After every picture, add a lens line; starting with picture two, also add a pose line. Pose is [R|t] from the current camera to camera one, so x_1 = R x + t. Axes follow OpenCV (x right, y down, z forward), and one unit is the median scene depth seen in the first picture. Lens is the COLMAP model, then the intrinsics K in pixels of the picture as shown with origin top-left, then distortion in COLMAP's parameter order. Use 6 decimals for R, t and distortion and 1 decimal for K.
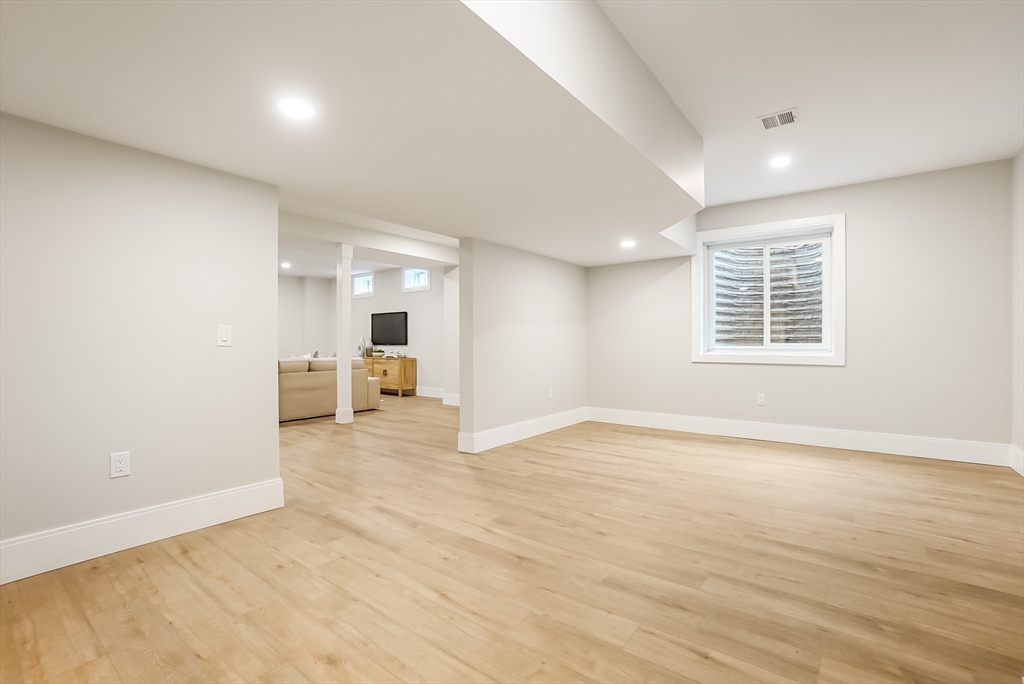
lens RADIAL K [[459.0, 0, 512.1], [0, 459.0, 342.8], [0, 0, 1]] dist [-0.044134, 0.001857]
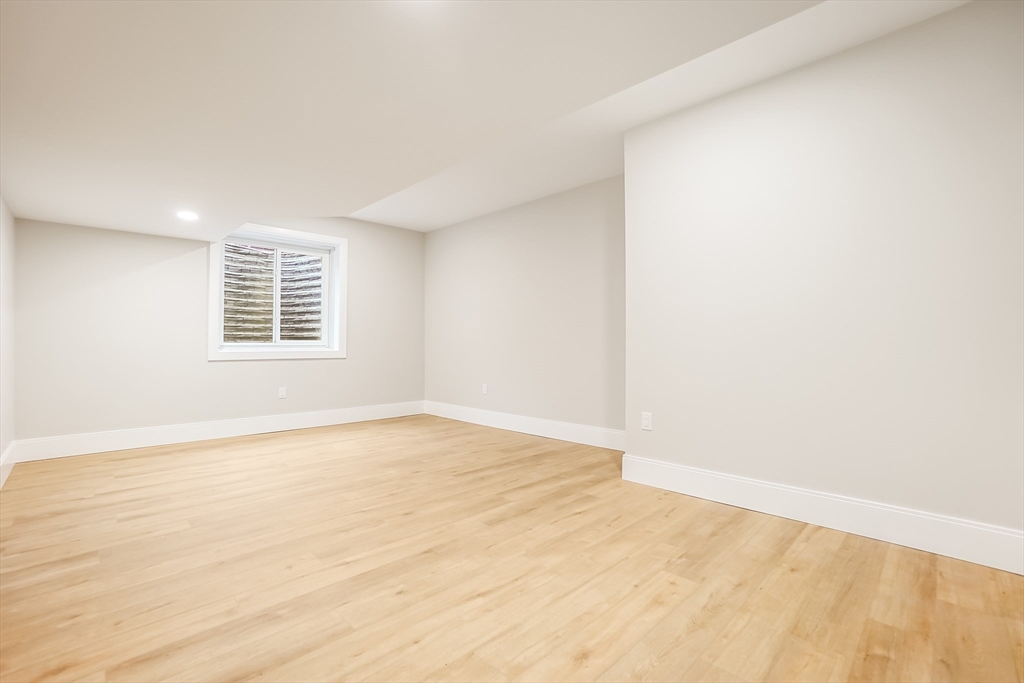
lens RADIAL K [[457.9, 0, 511.8], [0, 457.9, 344.1], [0, 0, 1]] dist [-0.037506, 0.003331]
pose [[0.129499, 0.000070, 0.991580, -0.818696], [-0.003115, 0.999995, 0.000336, 0.015129], [-0.991575, -0.003132, 0.129498, 0.599321]]
